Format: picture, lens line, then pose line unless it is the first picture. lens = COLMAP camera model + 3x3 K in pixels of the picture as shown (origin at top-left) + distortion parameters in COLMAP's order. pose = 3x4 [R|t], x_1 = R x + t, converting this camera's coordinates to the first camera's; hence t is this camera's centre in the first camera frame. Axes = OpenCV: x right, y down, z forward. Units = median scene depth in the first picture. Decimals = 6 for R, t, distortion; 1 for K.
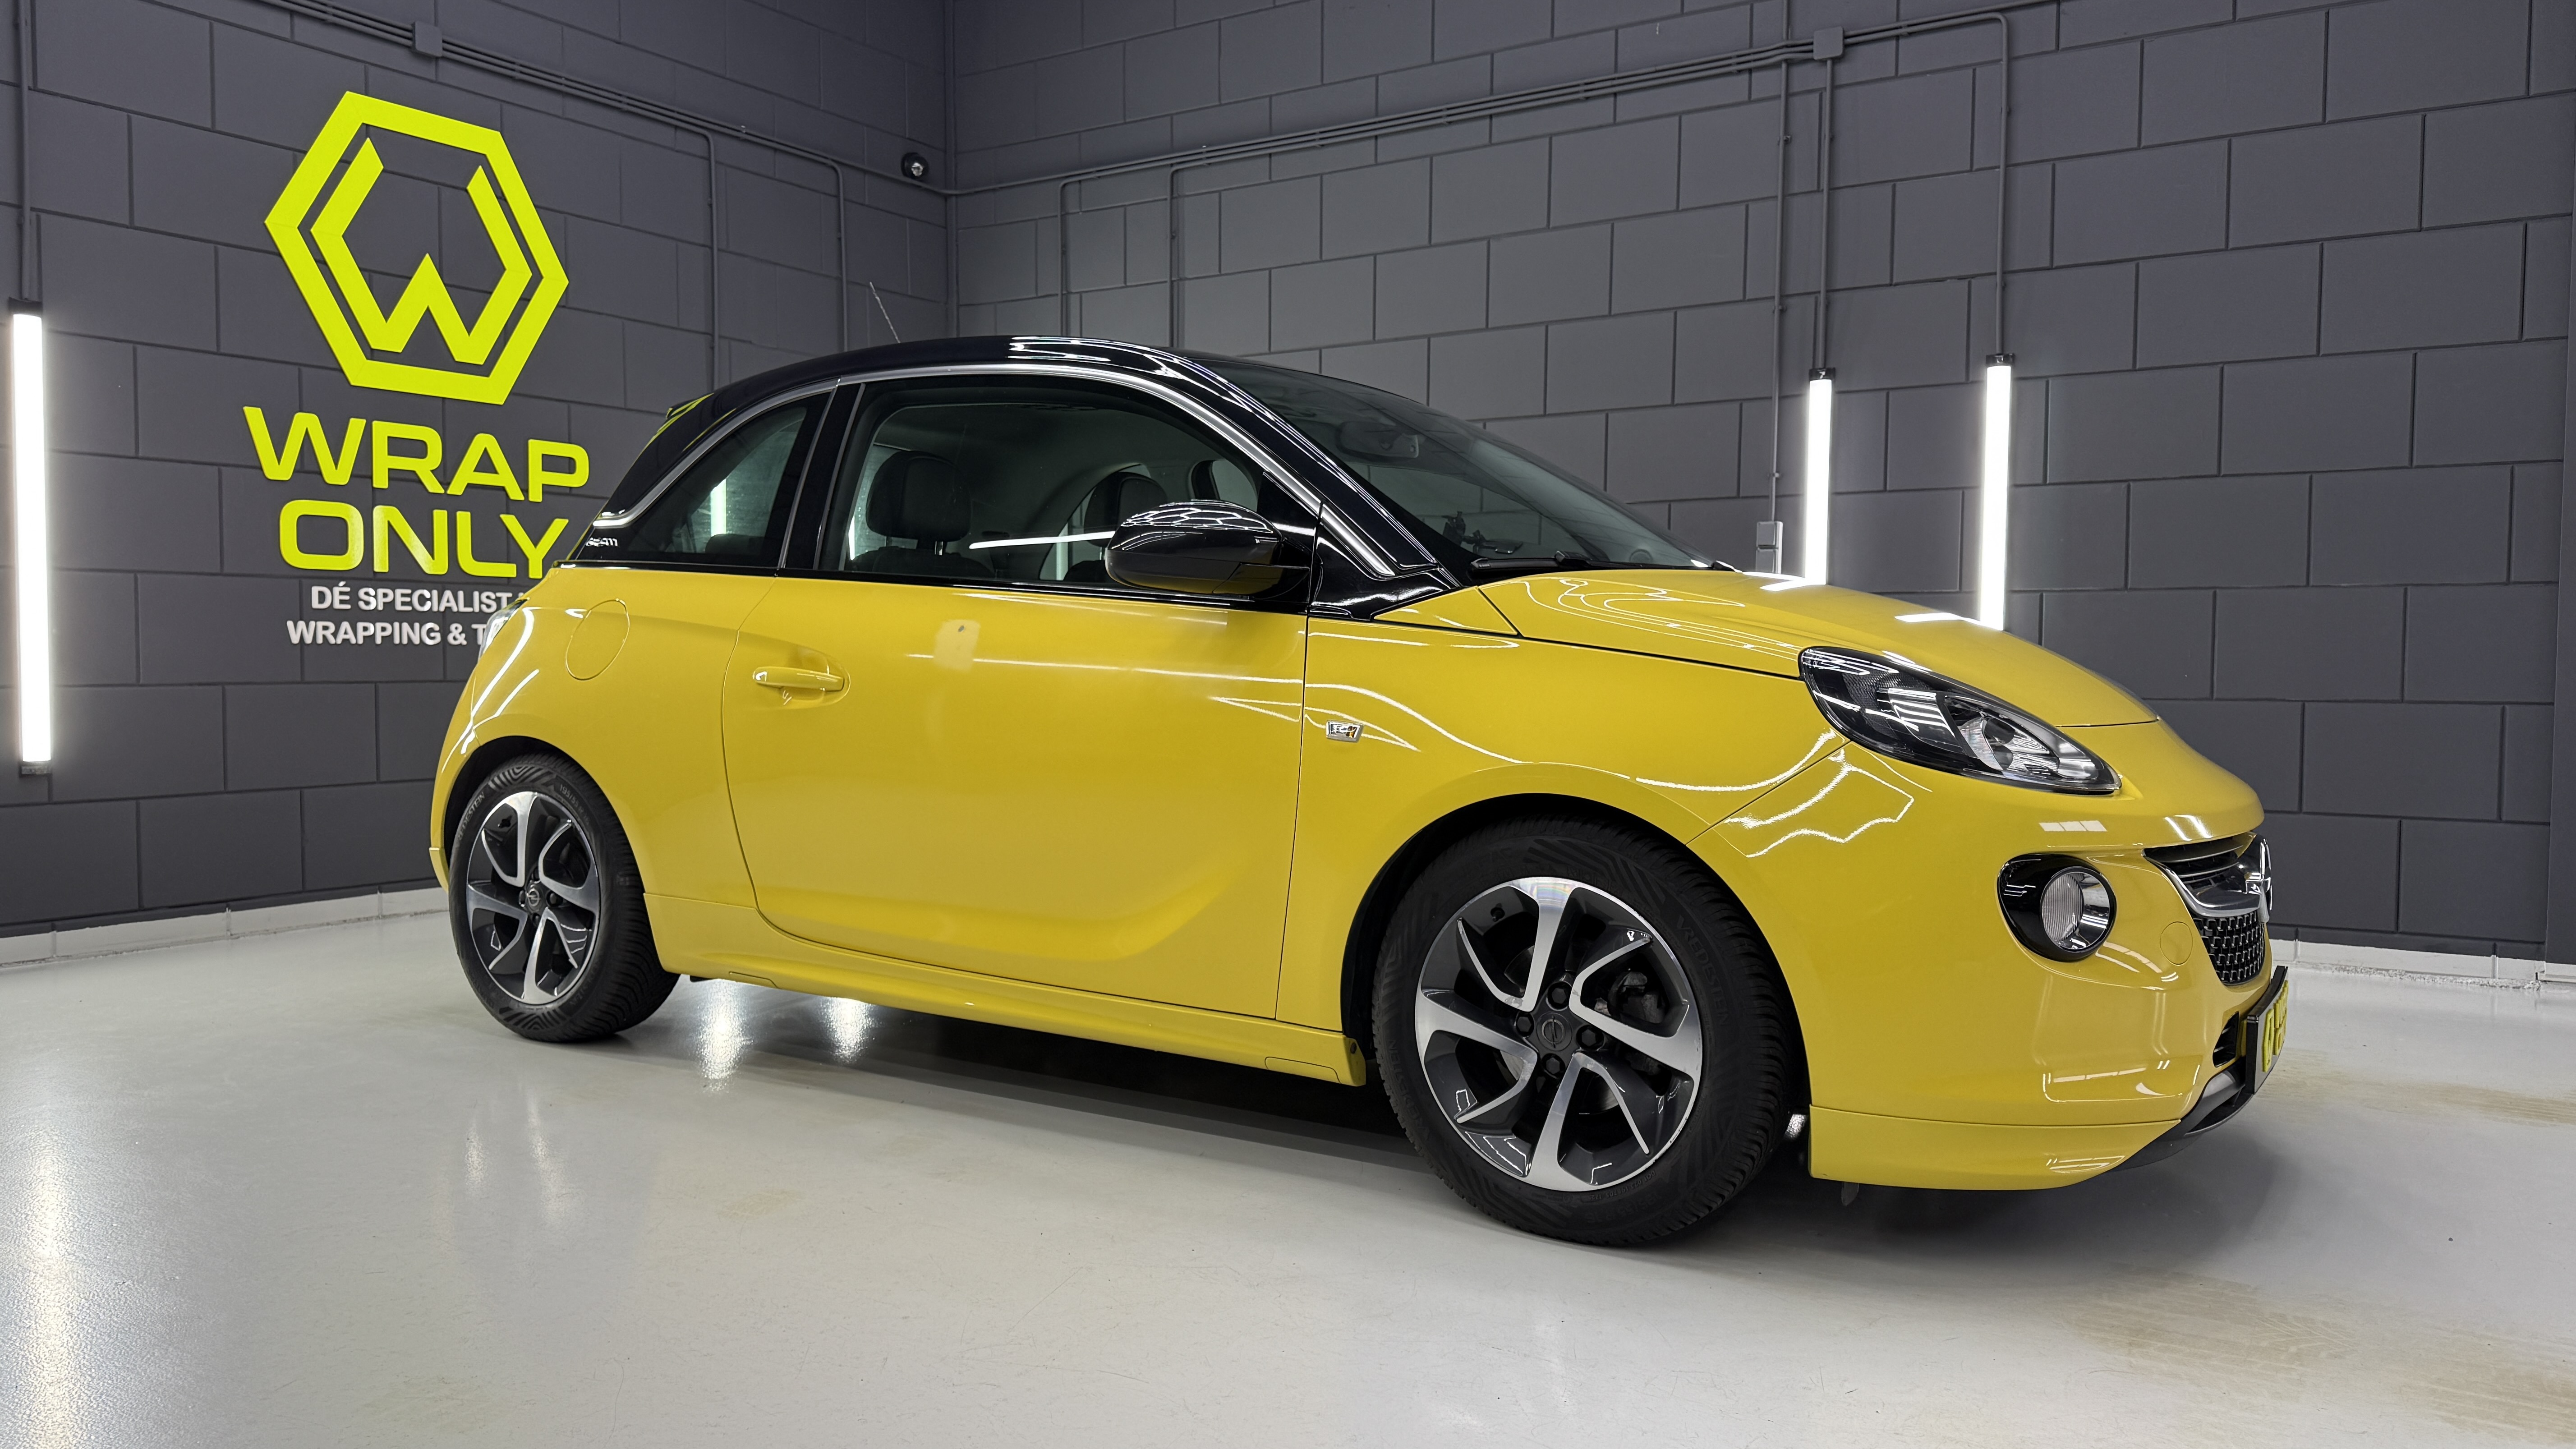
lens RADIAL K [[1832.6, 0, 1288.0], [0, 1832.6, 724.5], [0, 0, 1]] dist [0.008828, 0.000489]
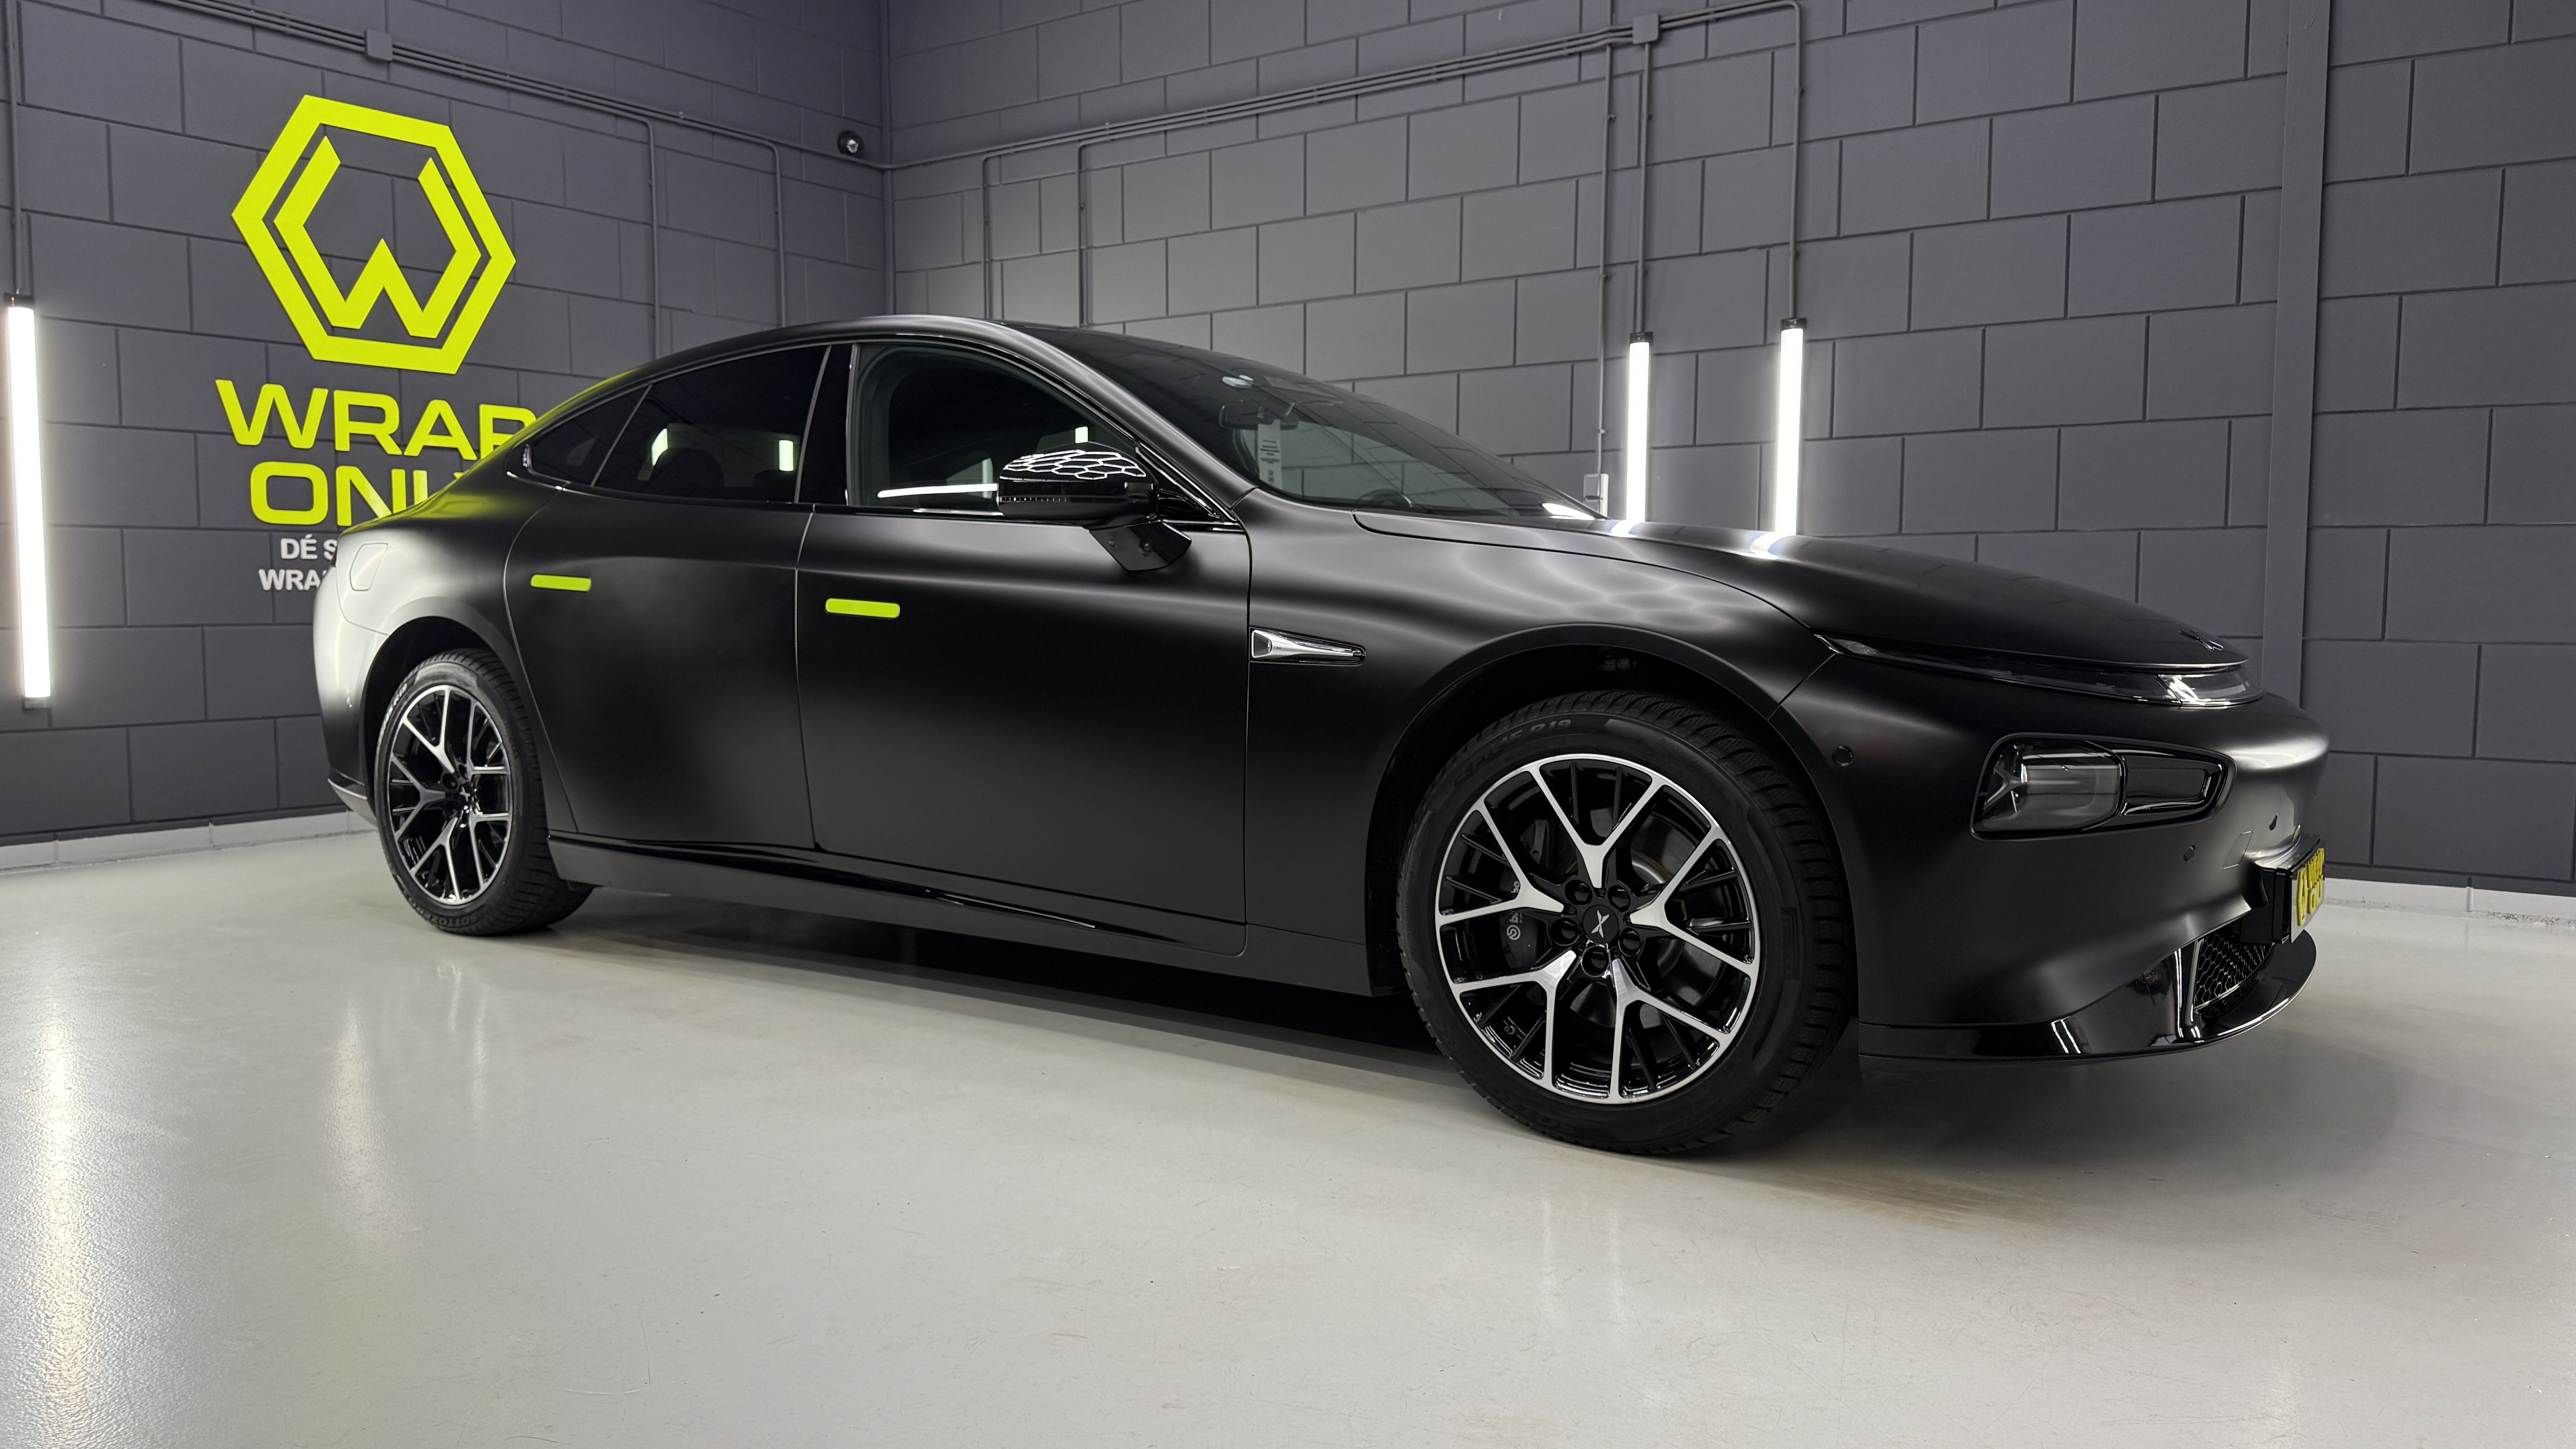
lens RADIAL K [[1854.3, 0, 1277.9], [0, 1854.3, 716.9], [0, 0, 1]] dist [0.021914, -0.005358]
pose [[0.998872, -0.000033, -0.047474, 0.129258], [0.001298, 0.999645, 0.026628, 0.004223], [0.047456, -0.026659, 0.998518, -0.113262]]
